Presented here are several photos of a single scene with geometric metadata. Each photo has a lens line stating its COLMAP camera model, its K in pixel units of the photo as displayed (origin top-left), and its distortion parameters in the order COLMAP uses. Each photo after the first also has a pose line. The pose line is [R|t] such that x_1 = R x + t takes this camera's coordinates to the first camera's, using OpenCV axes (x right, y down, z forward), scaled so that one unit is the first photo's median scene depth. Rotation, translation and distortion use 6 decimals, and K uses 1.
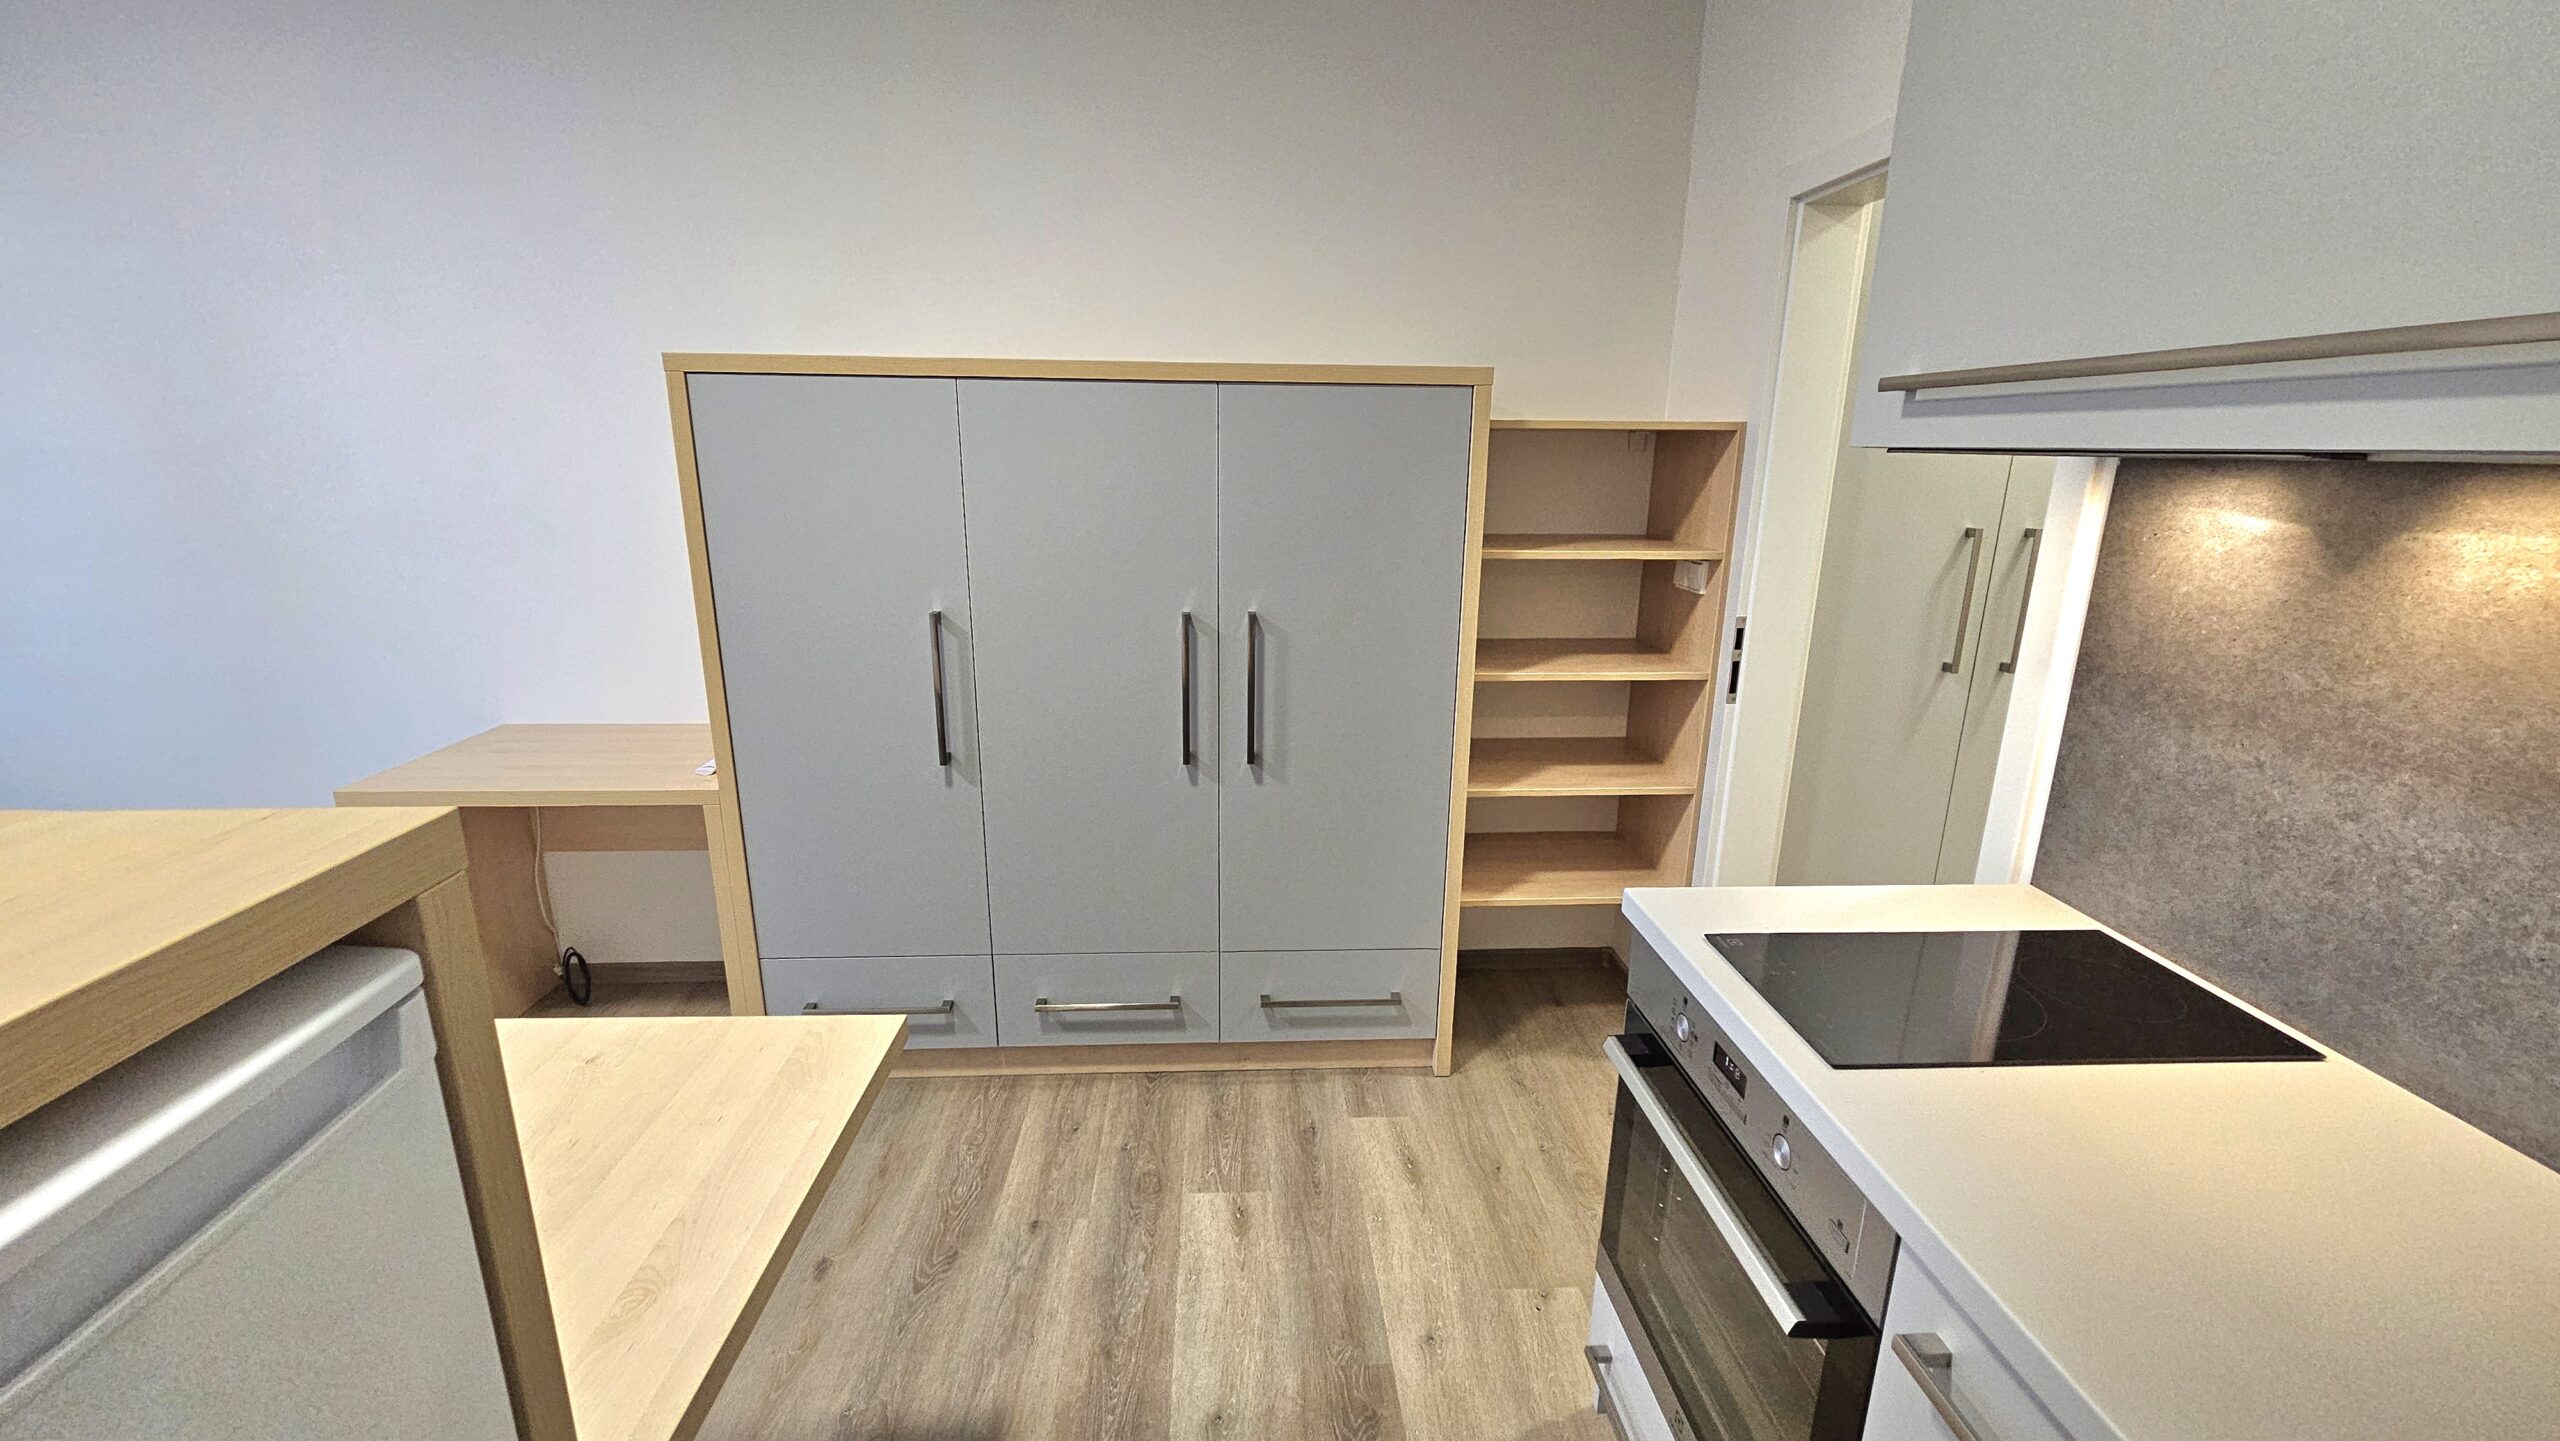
lens RADIAL K [[1048.1, 0, 1280.0], [0, 1048.1, 720.5], [0, 0, 1]] dist [-0.001699, -0.000352]
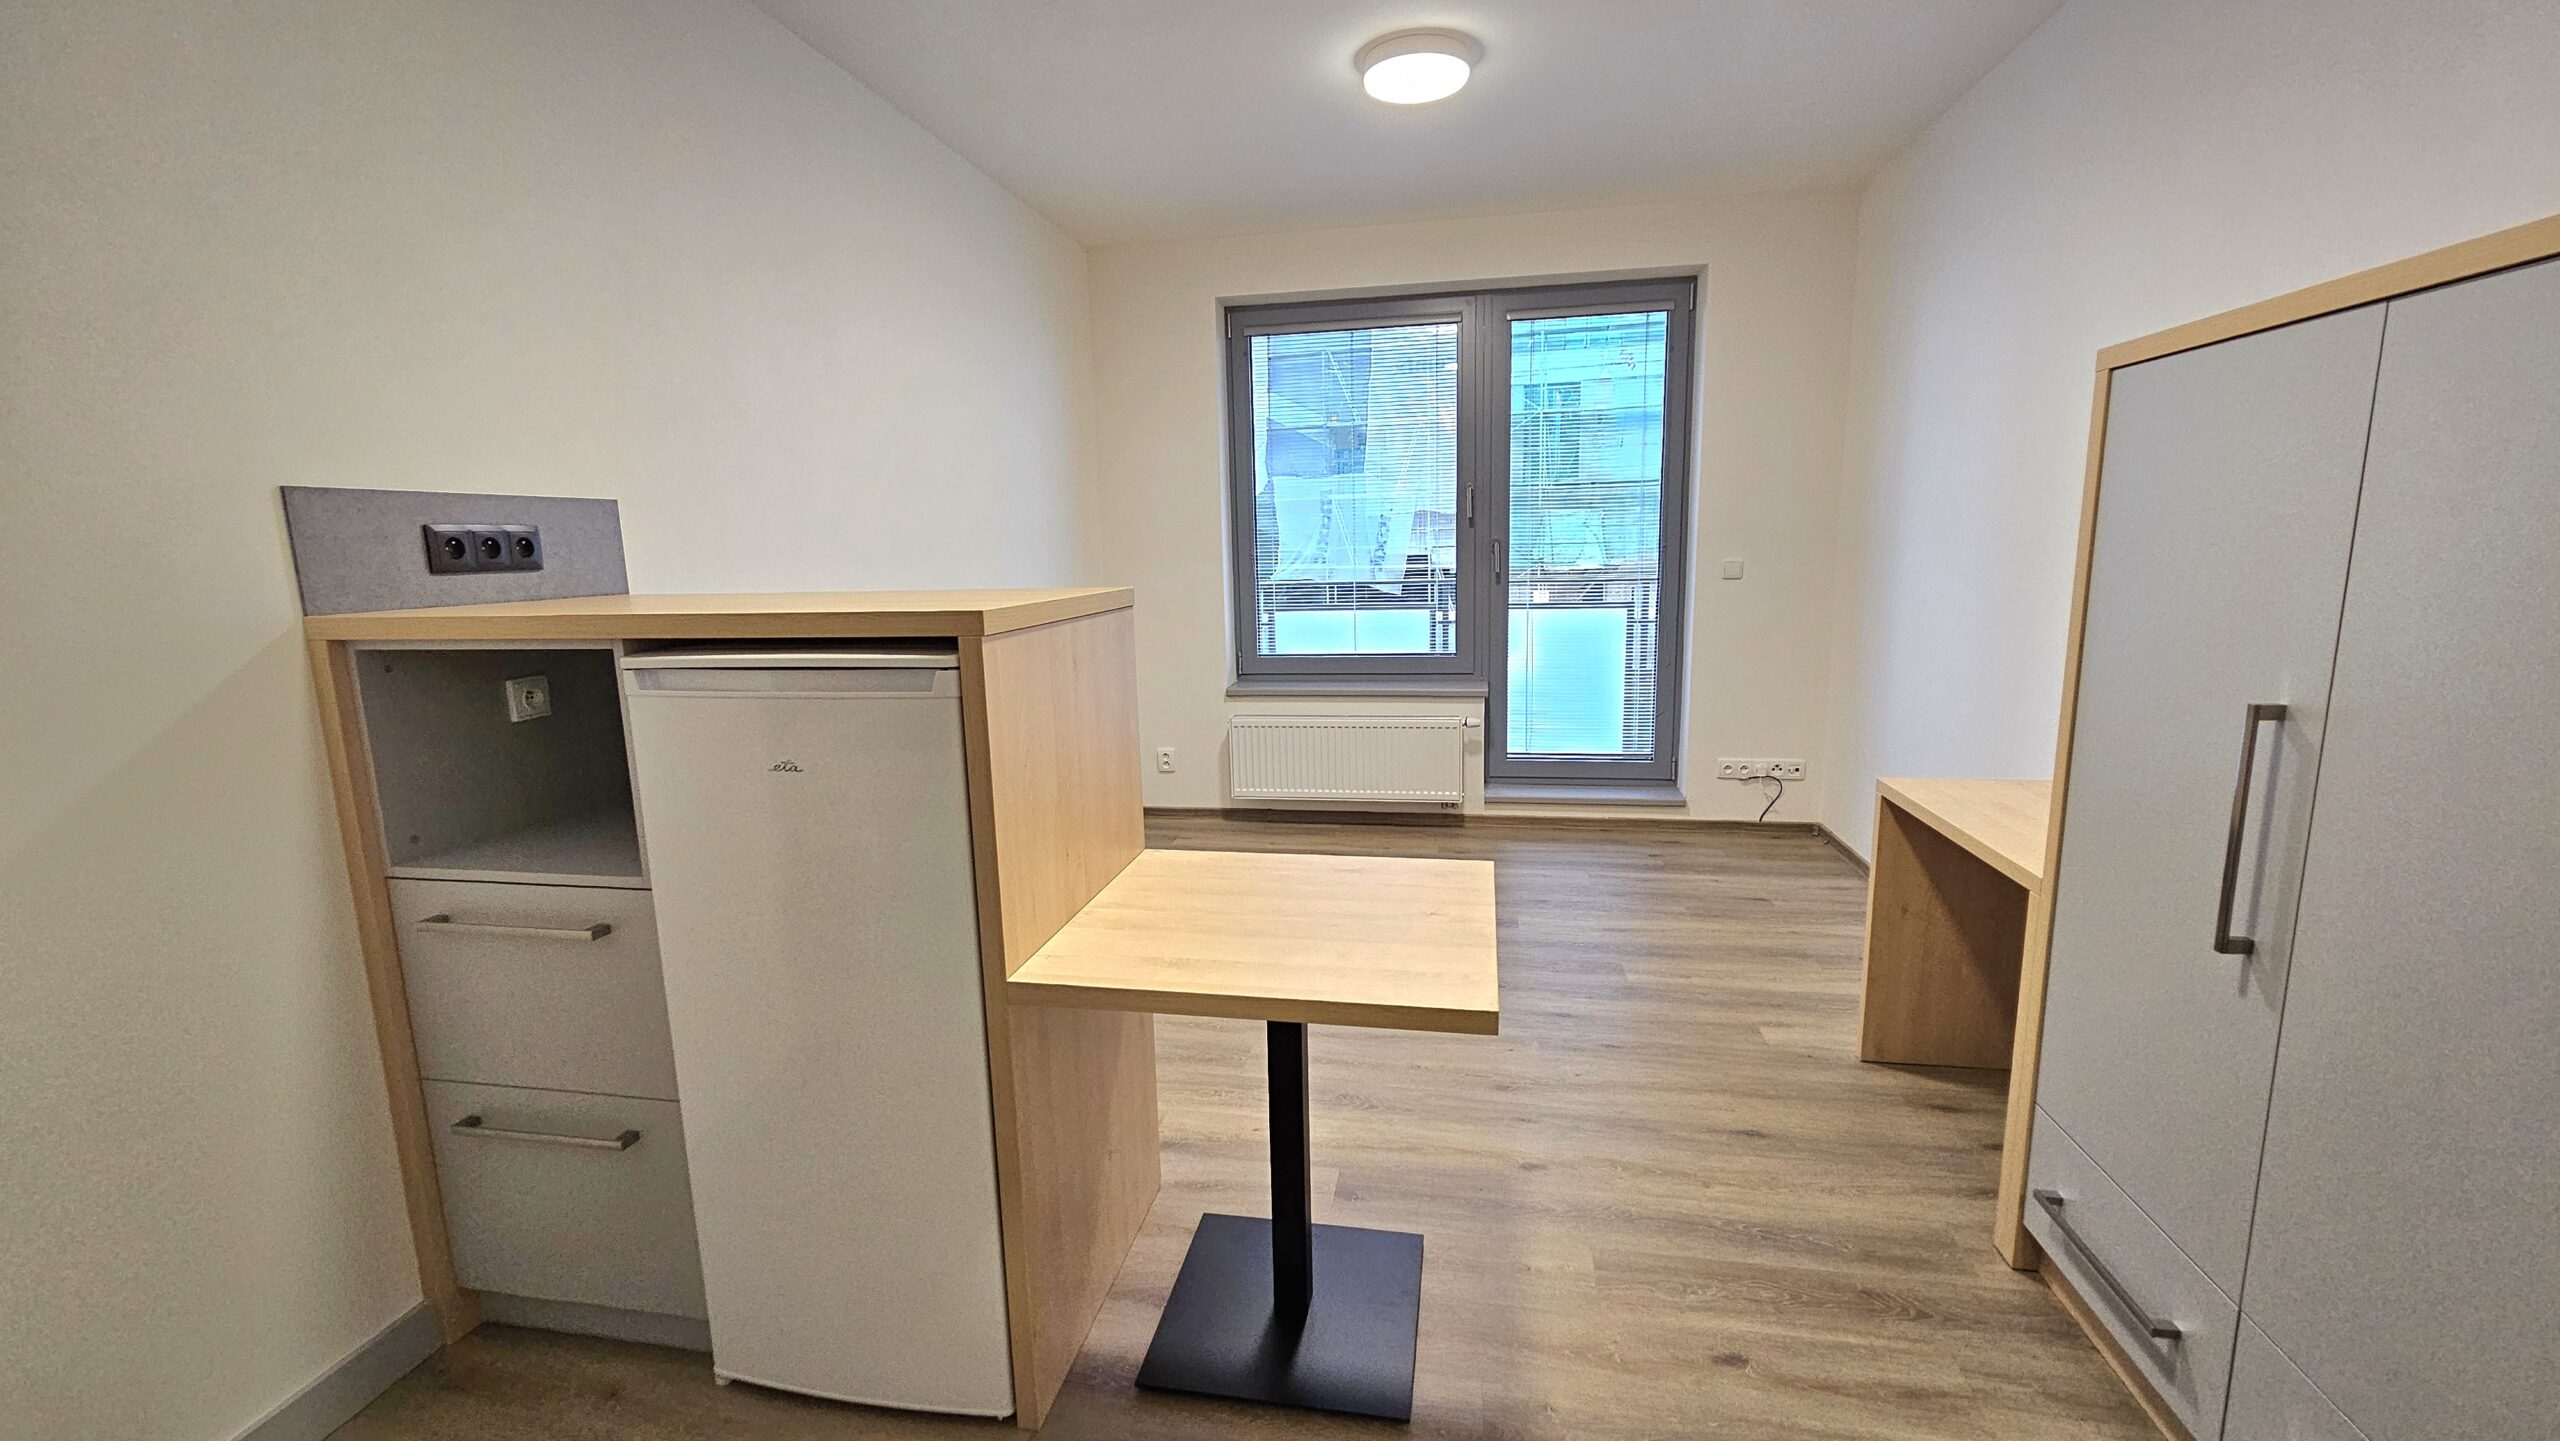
lens RADIAL K [[1048.1, 0, 1280.0], [0, 1048.1, 720.5], [0, 0, 1]] dist [-0.001699, -0.000352]
pose [[-0.238374, 0.156698, -0.958449, 0.515294], [-0.227488, 0.950432, 0.211965, -0.124404], [0.944154, 0.268562, -0.190911, 0.778464]]
